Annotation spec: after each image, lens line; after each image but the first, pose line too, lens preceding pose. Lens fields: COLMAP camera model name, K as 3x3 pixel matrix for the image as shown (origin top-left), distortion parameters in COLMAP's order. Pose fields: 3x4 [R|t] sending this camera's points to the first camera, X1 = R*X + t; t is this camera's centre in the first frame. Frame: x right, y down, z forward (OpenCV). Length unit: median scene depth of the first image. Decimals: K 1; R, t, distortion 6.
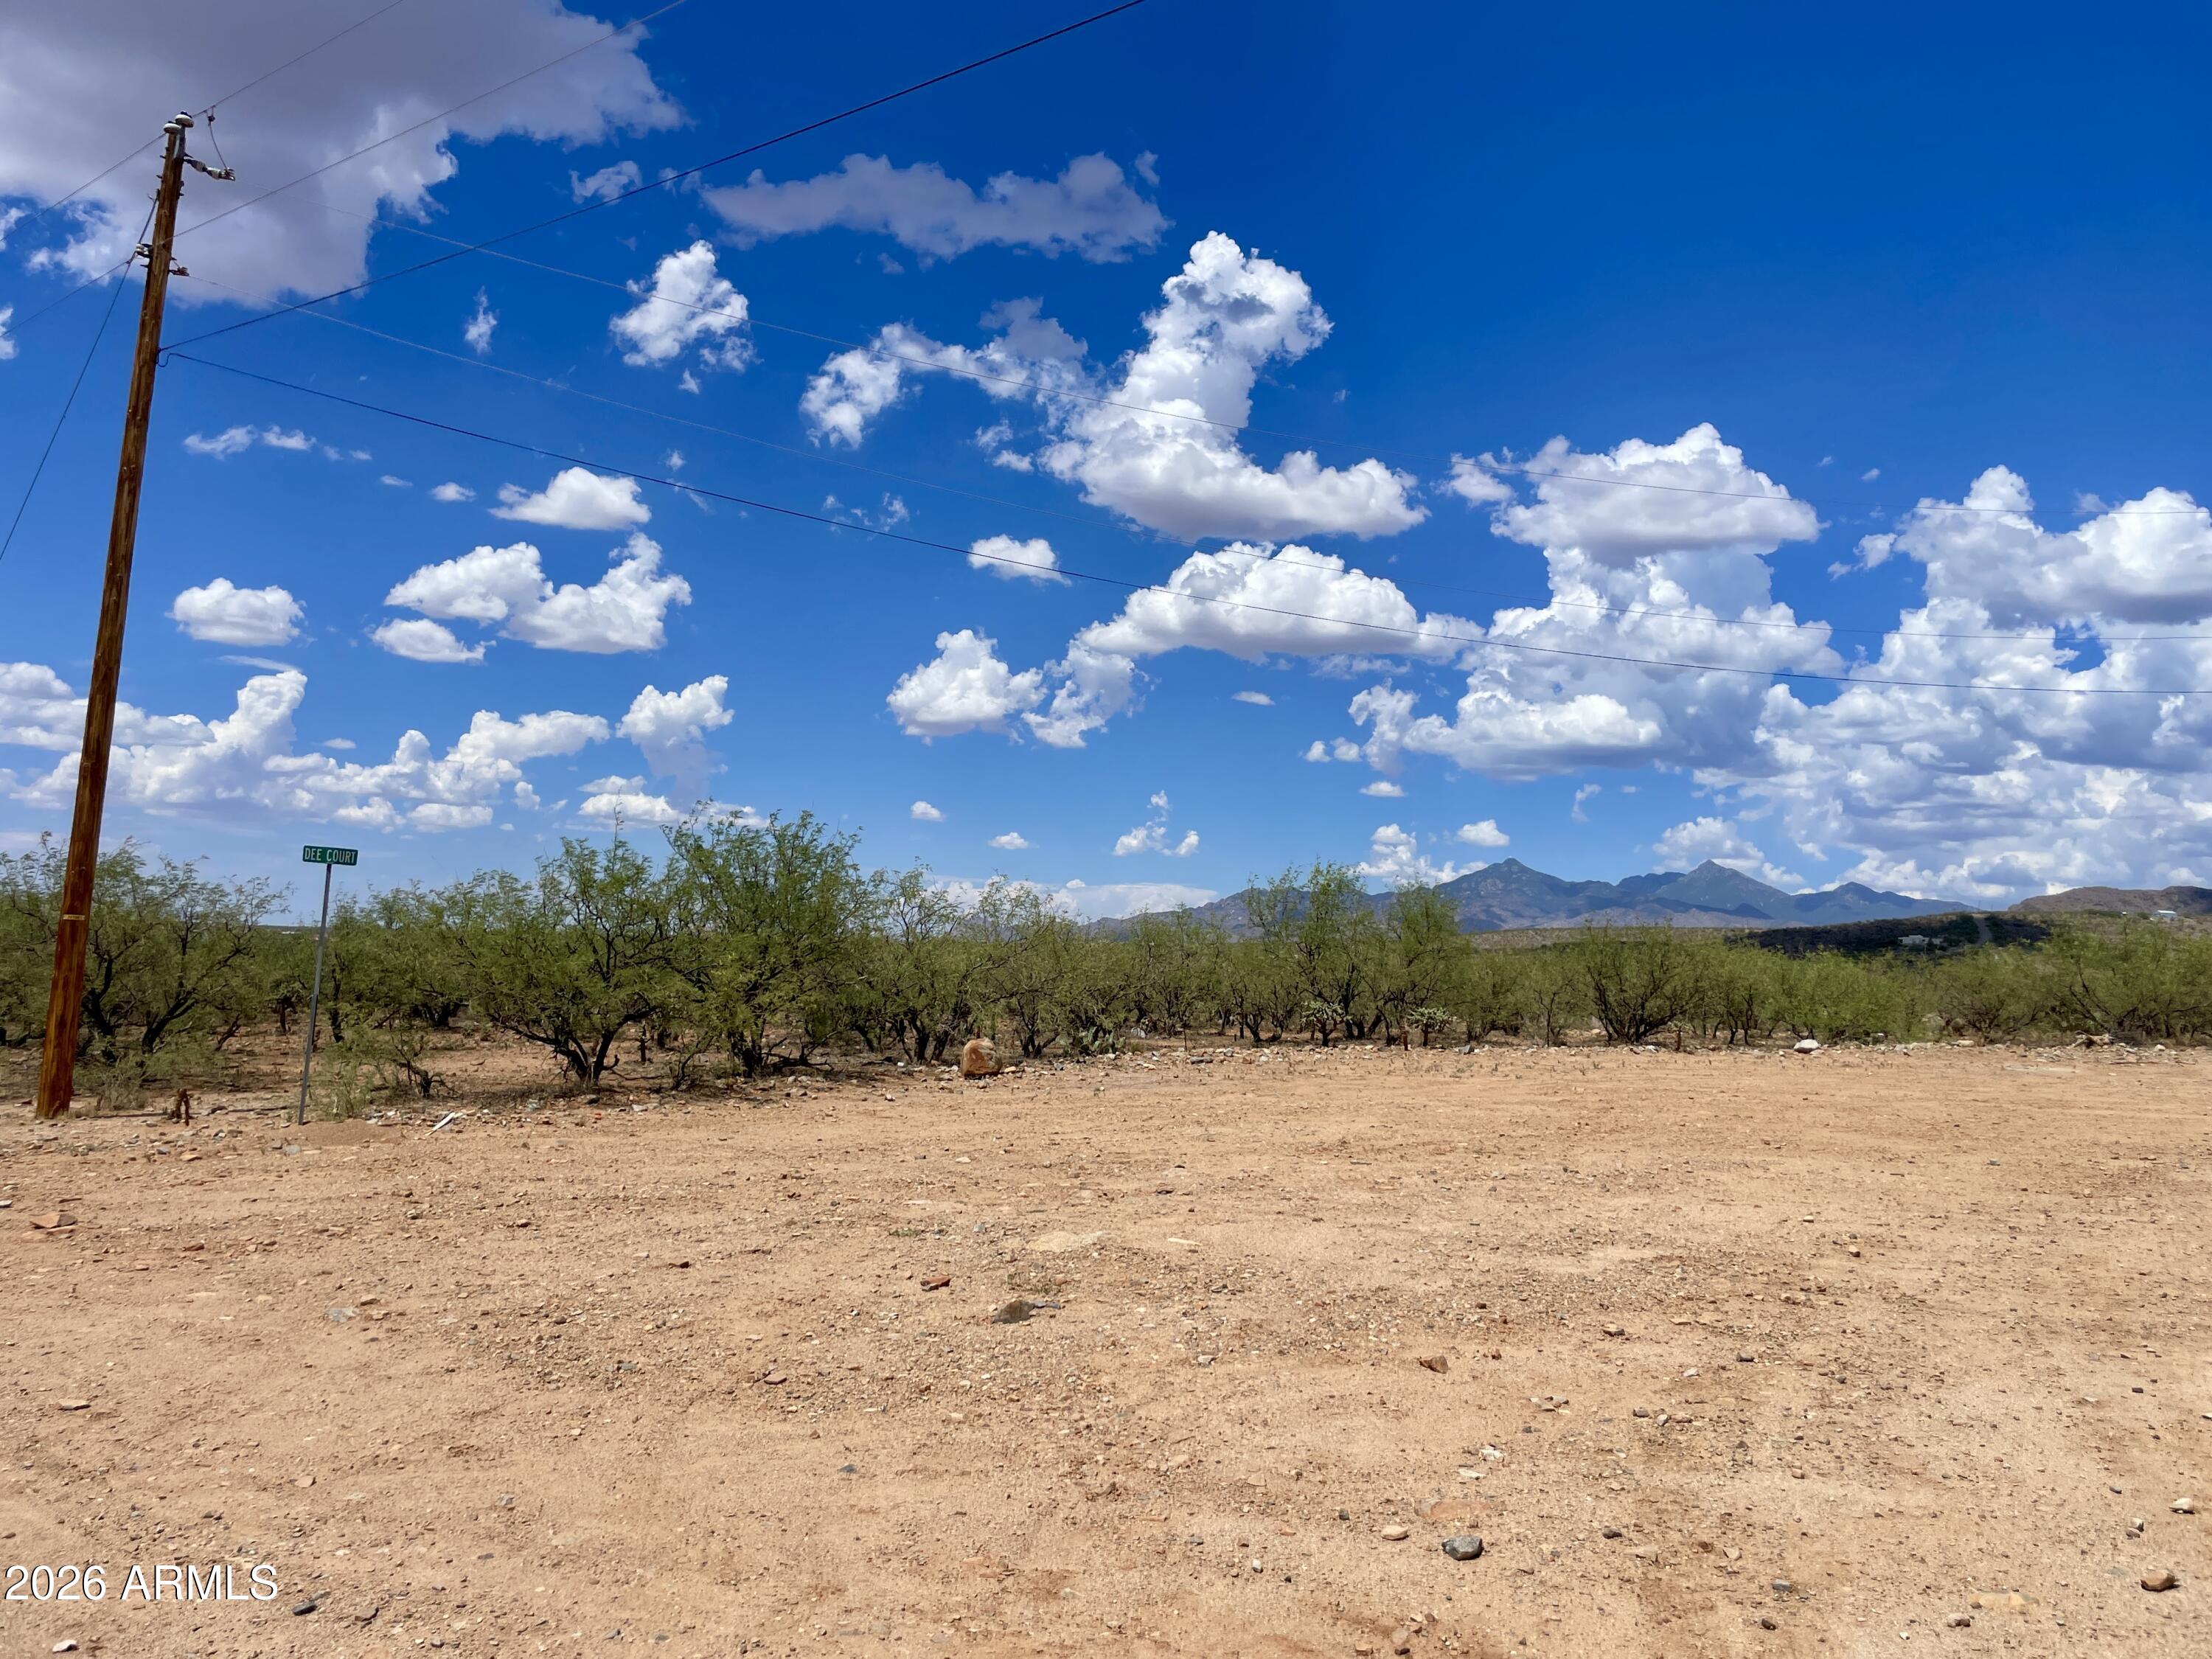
lens RADIAL K [[1675.0, 0, 1133.7], [0, 1675.0, 822.2], [0, 0, 1]] dist [0.091657, -0.127683]
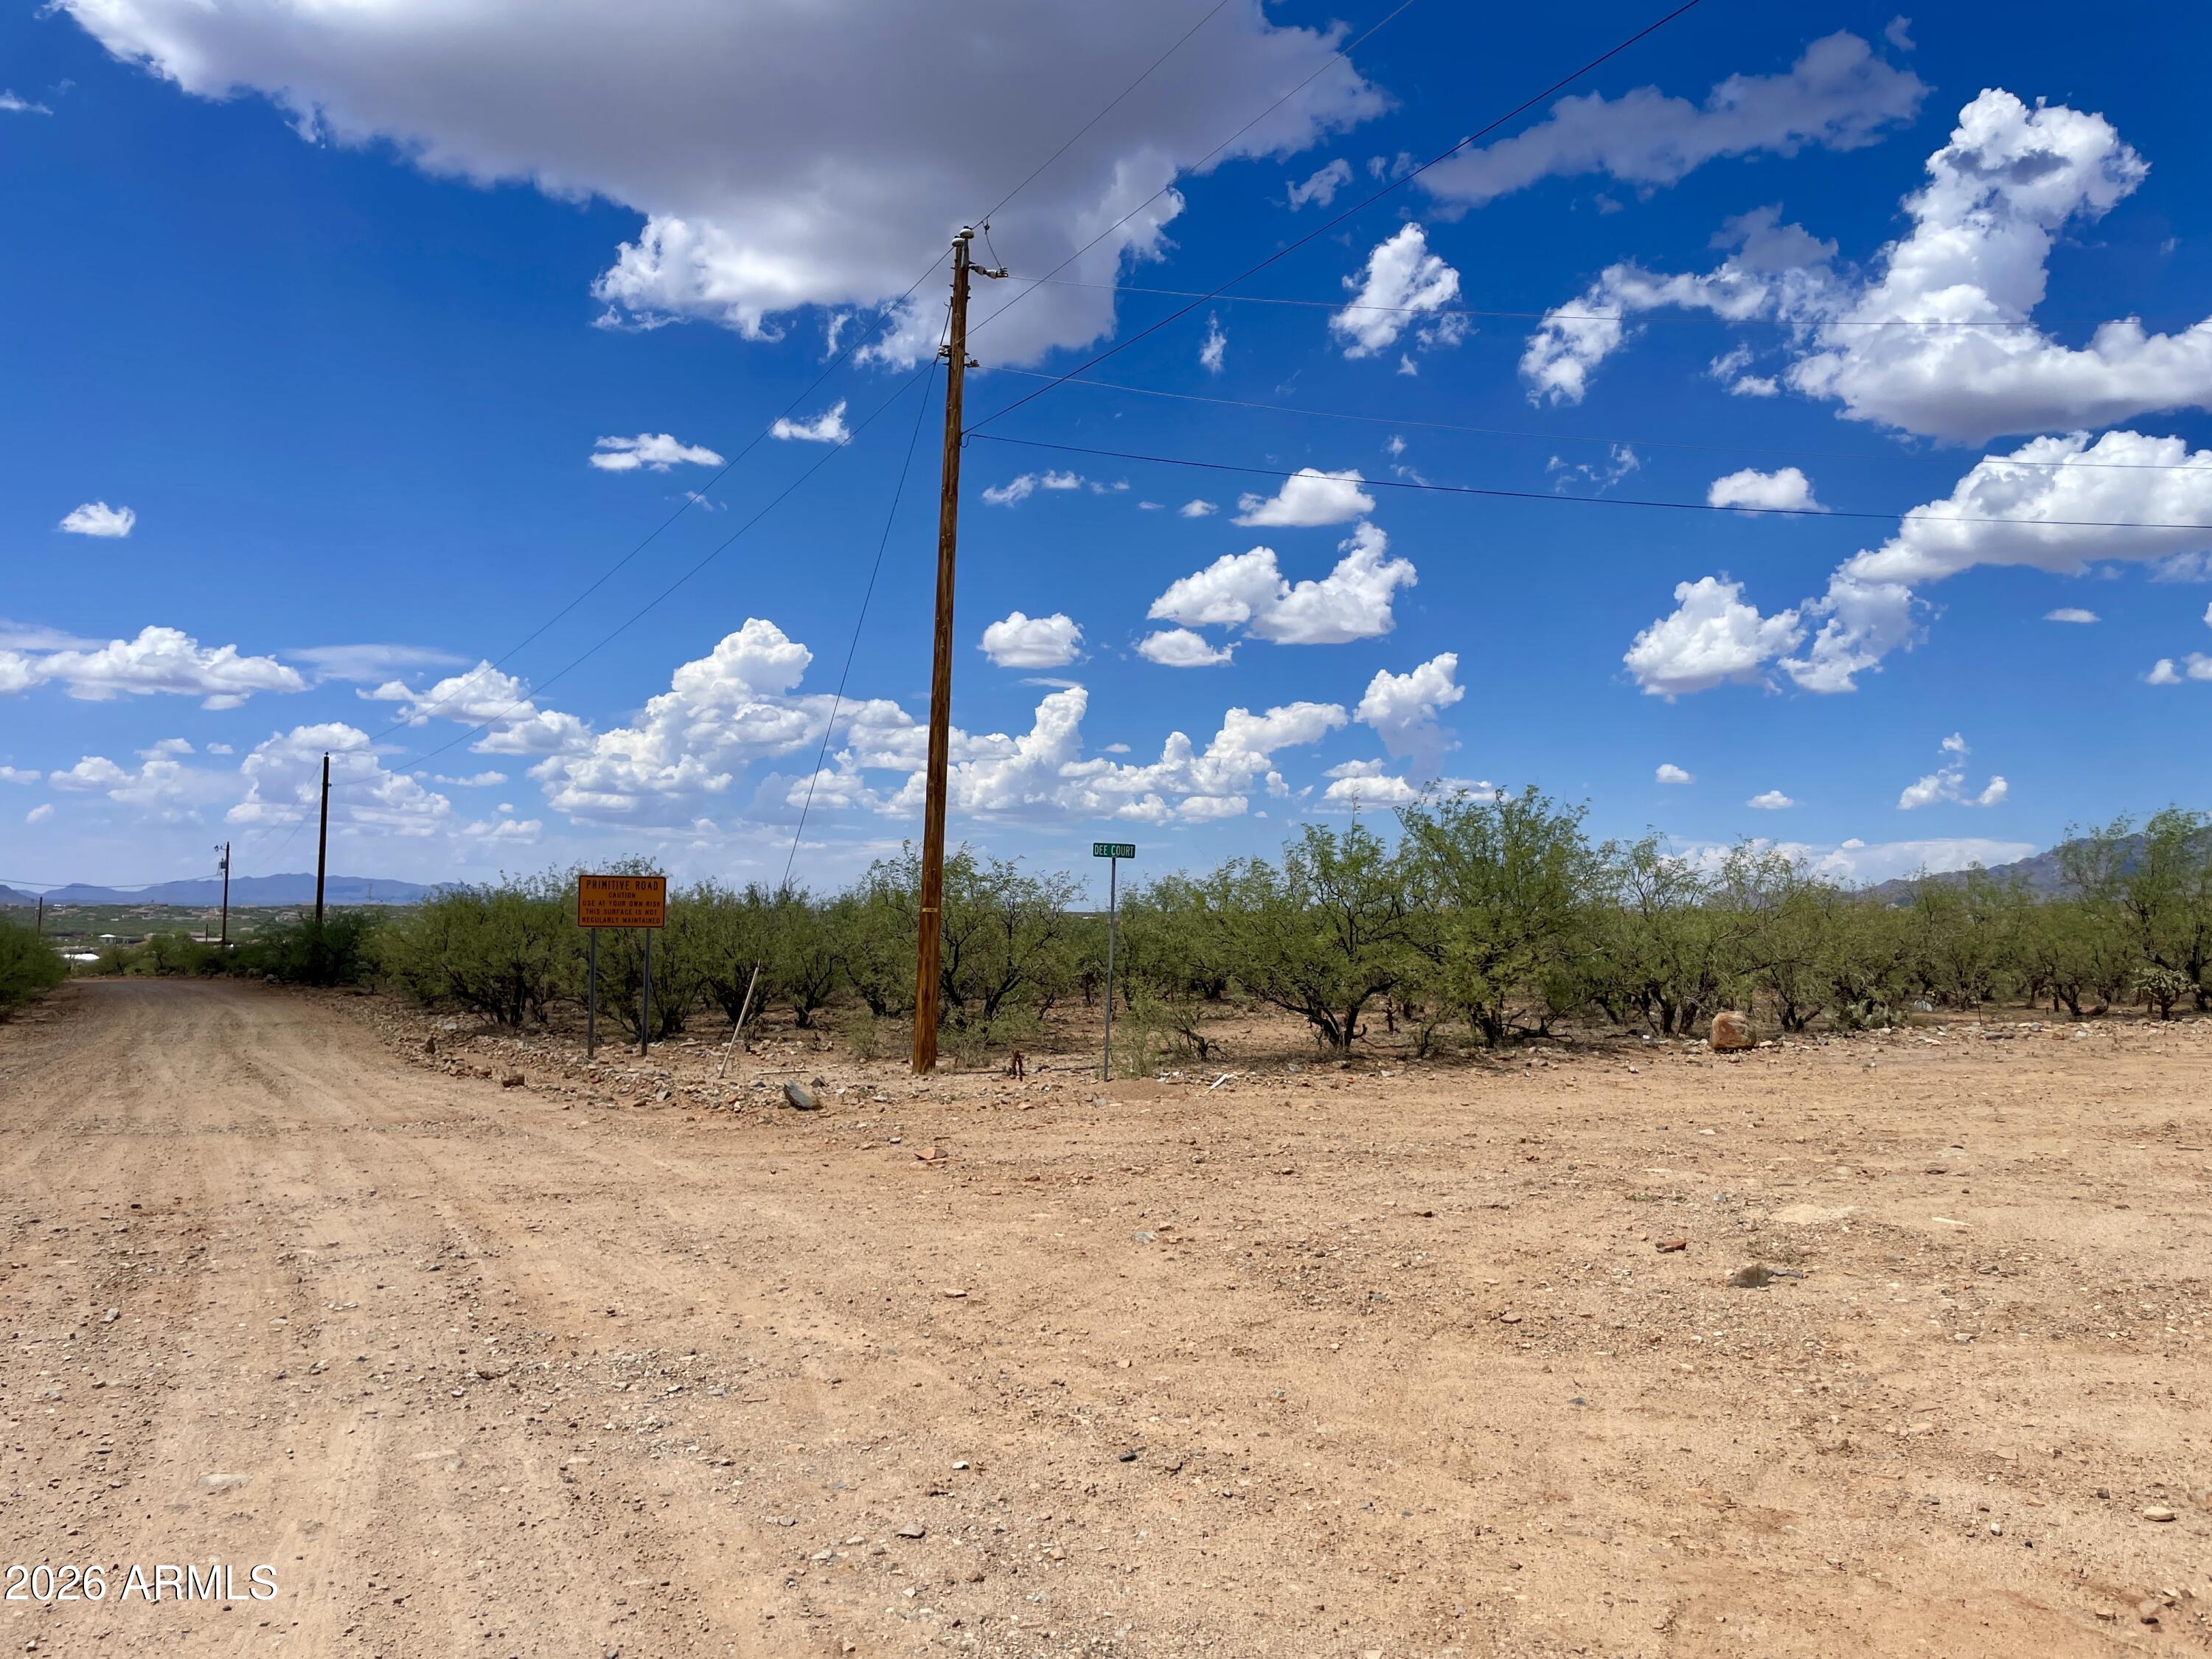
lens RADIAL K [[1683.6, 0, 1104.2], [0, 1683.6, 823.7], [0, 0, 1]] dist [0.099249, -0.132324]
pose [[0.899634, -0.052220, -0.433511, 0.016443], [0.059275, 0.998238, 0.002765, -0.001676], [0.432603, -0.028184, 0.901144, -0.031513]]
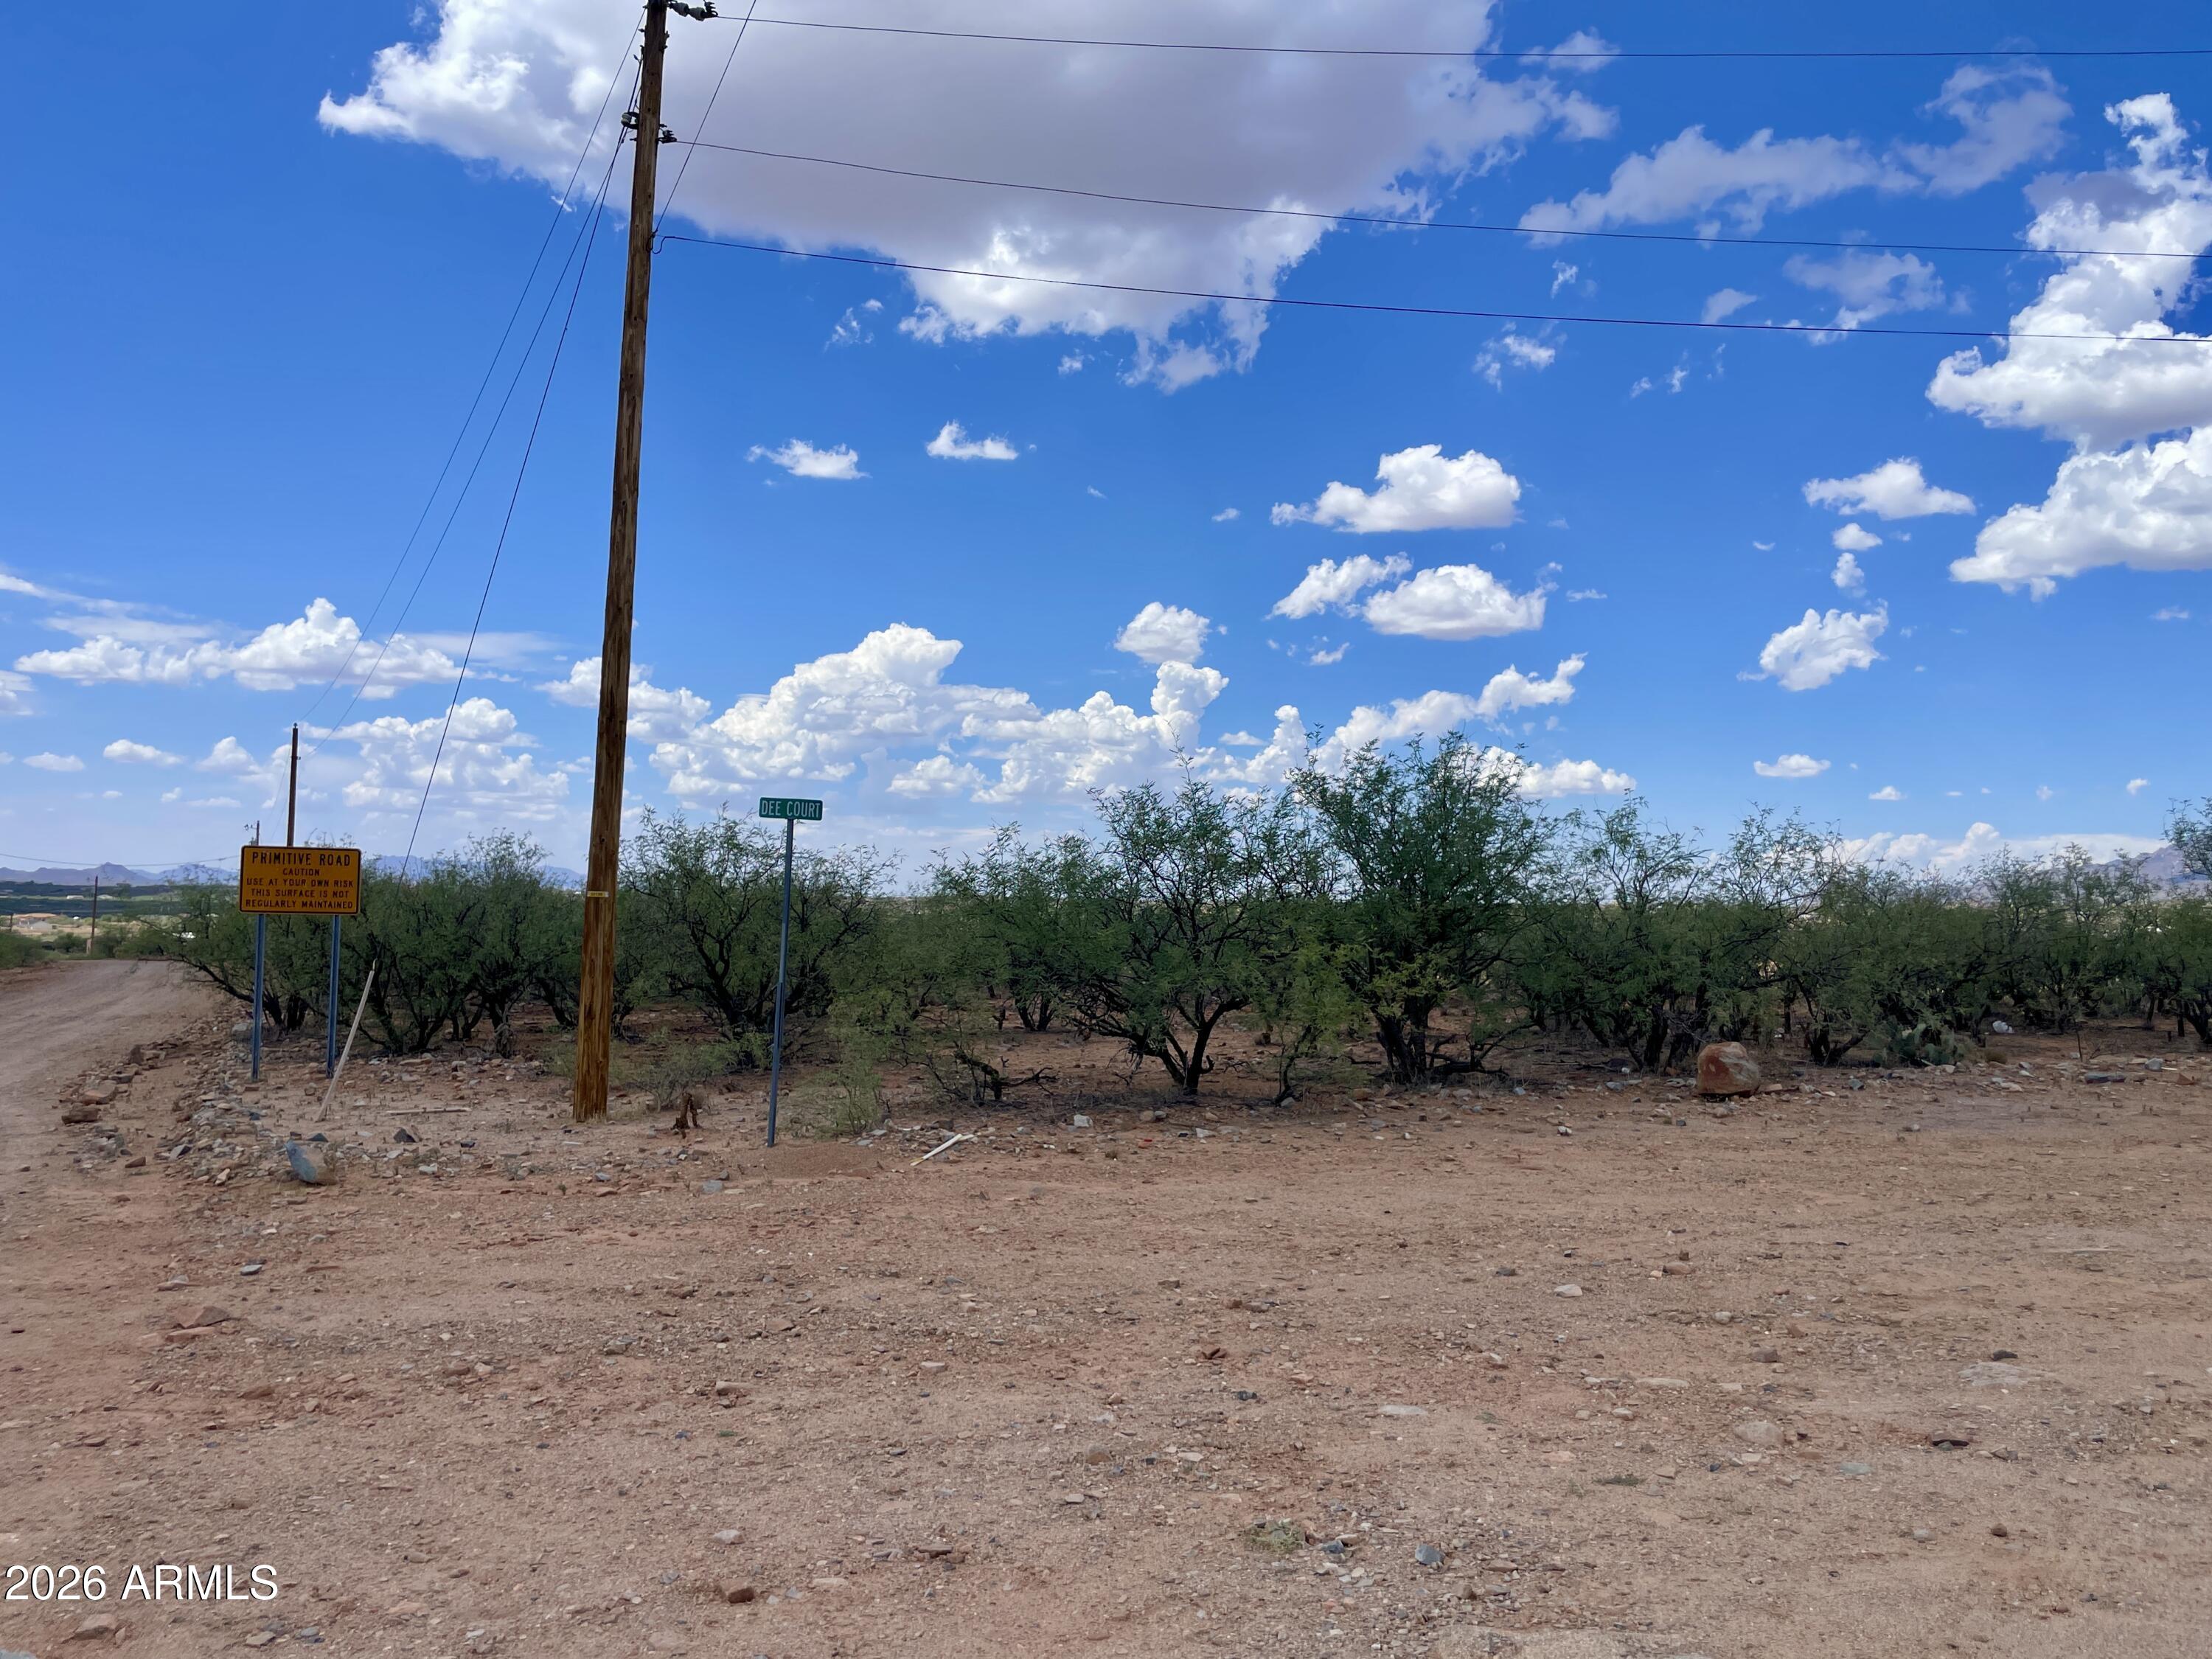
lens RADIAL K [[1649.8, 0, 1152.6], [0, 1649.8, 823.2], [0, 0, 1]] dist [0.092995, -0.116349]
pose [[0.882135, -0.043220, -0.469010, 0.031593], [0.052246, 0.998615, 0.006242, 0.025244], [0.468090, -0.030010, 0.883171, 0.326340]]
